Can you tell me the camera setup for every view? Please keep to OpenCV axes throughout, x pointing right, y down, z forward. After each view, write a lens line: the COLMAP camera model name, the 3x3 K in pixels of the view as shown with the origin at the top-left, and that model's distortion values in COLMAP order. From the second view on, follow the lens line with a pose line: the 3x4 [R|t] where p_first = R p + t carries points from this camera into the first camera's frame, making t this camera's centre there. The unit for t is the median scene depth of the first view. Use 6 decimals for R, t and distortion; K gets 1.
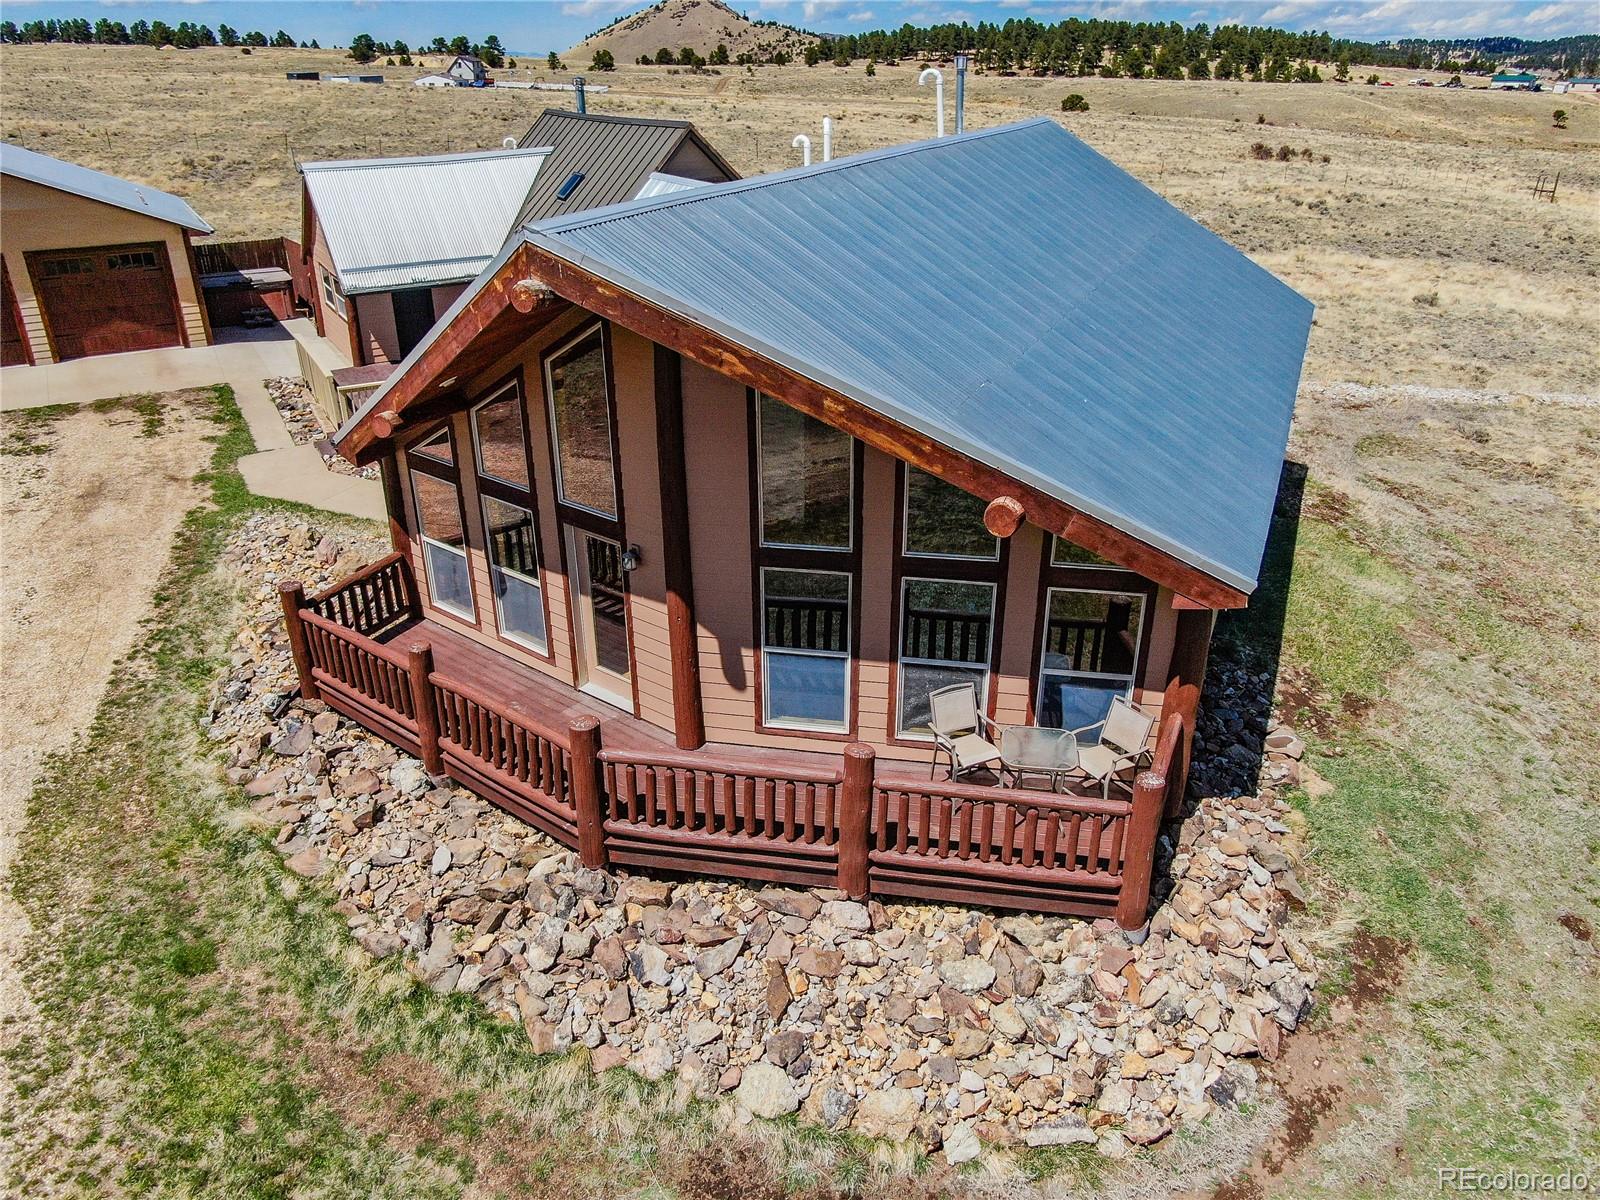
lens RADIAL K [[1132.9, 0, 800.0], [0, 1132.9, 600.0], [0, 0, 1]] dist [-0.027159, 0.007745]
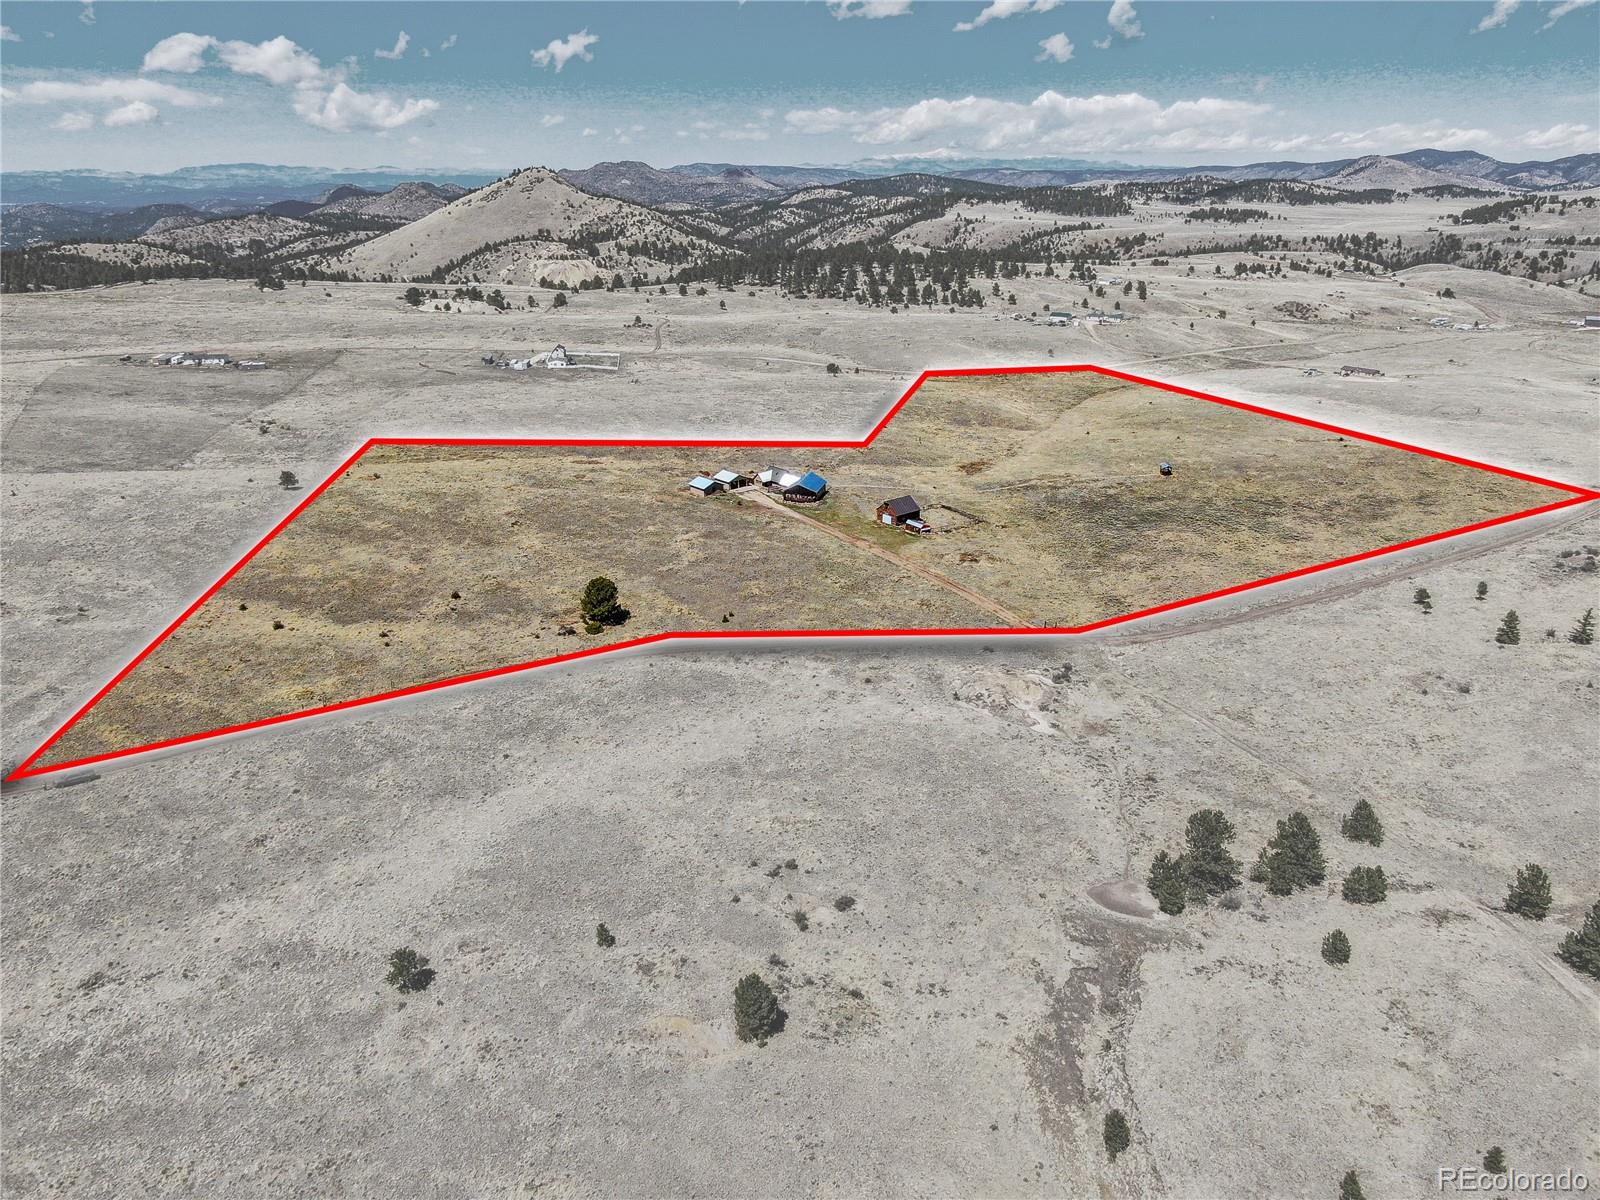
lens RADIAL K [[1132.9, 0, 800.0], [0, 1132.9, 600.0], [0, 0, 1]] dist [-0.027159, 0.007745]
pose [[0.986086, -0.059934, 0.155056, -0.100833], [0.073019, 0.994107, -0.080116, 0.108354], [-0.149341, 0.090323, 0.984652, -0.589611]]
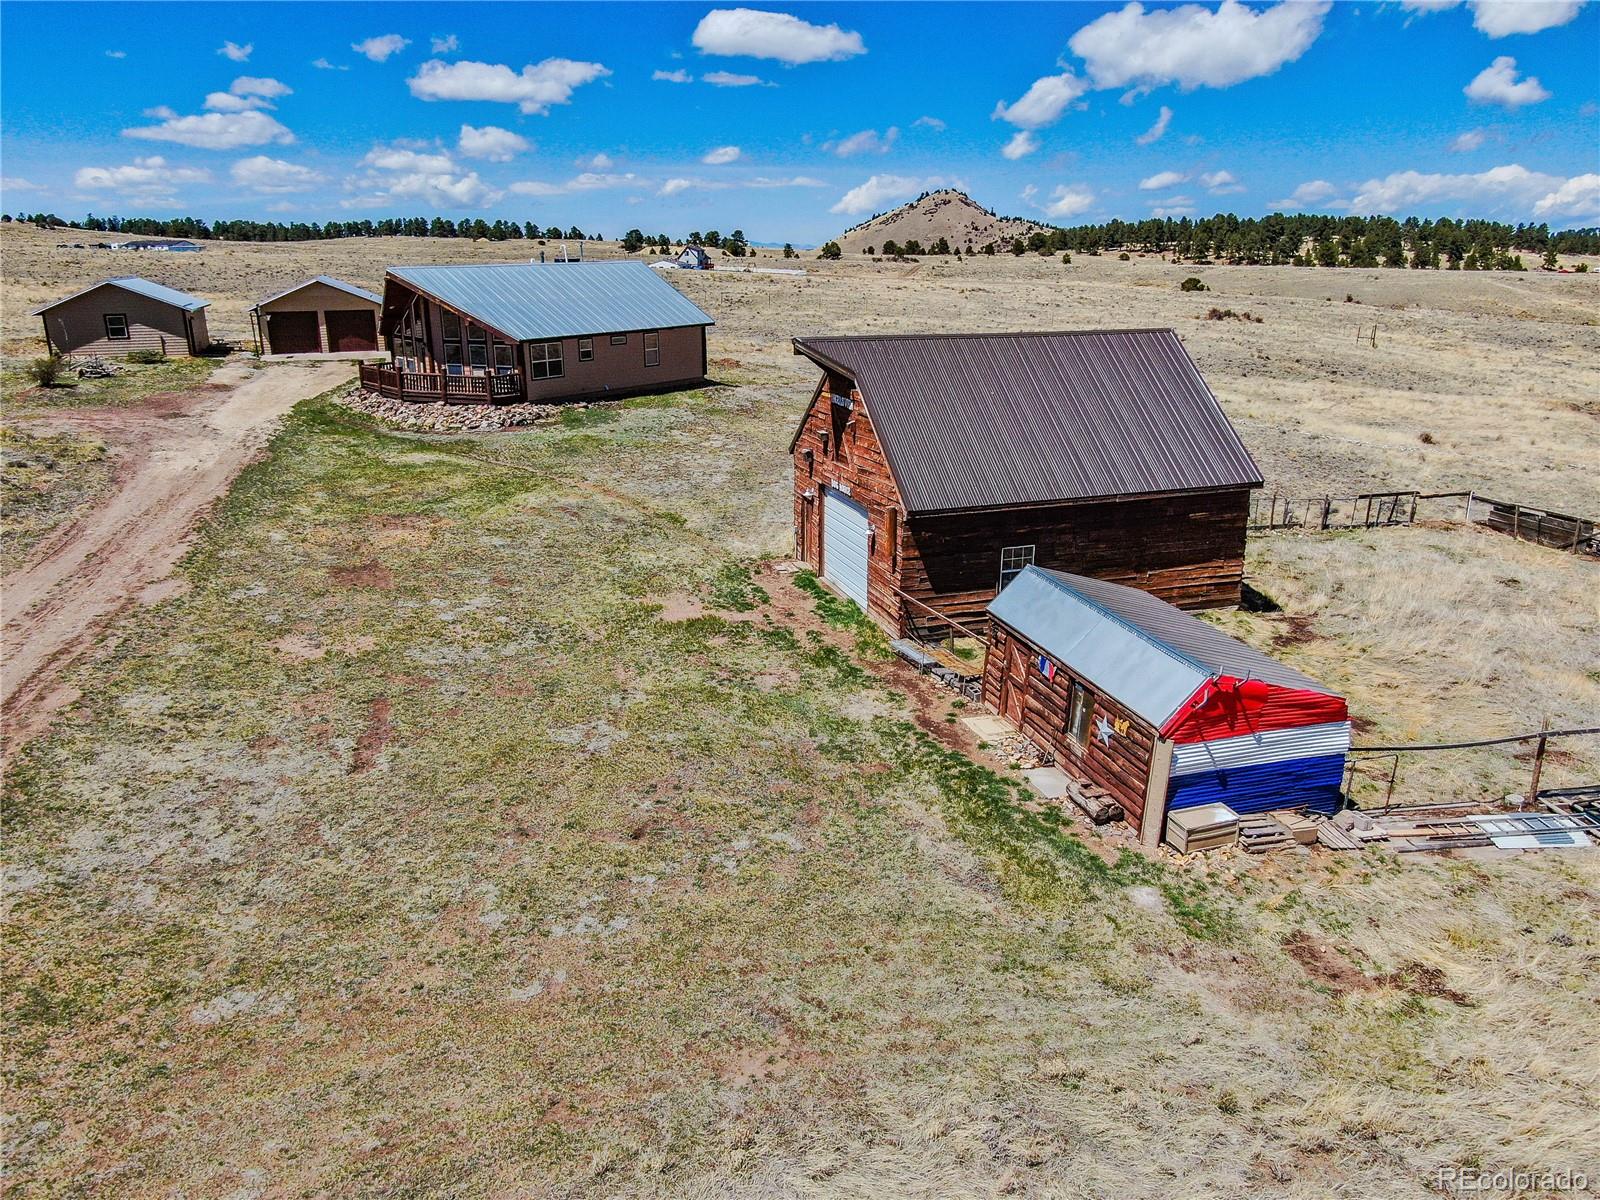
lens RADIAL K [[1132.9, 0, 800.0], [0, 1132.9, 600.0], [0, 0, 1]] dist [-0.027159, 0.007745]
pose [[0.976663, 0.061092, -0.205904, 0.049430], [-0.090764, 0.986280, -0.137890, 0.031040], [0.194655, 0.153361, 0.968808, -0.062609]]
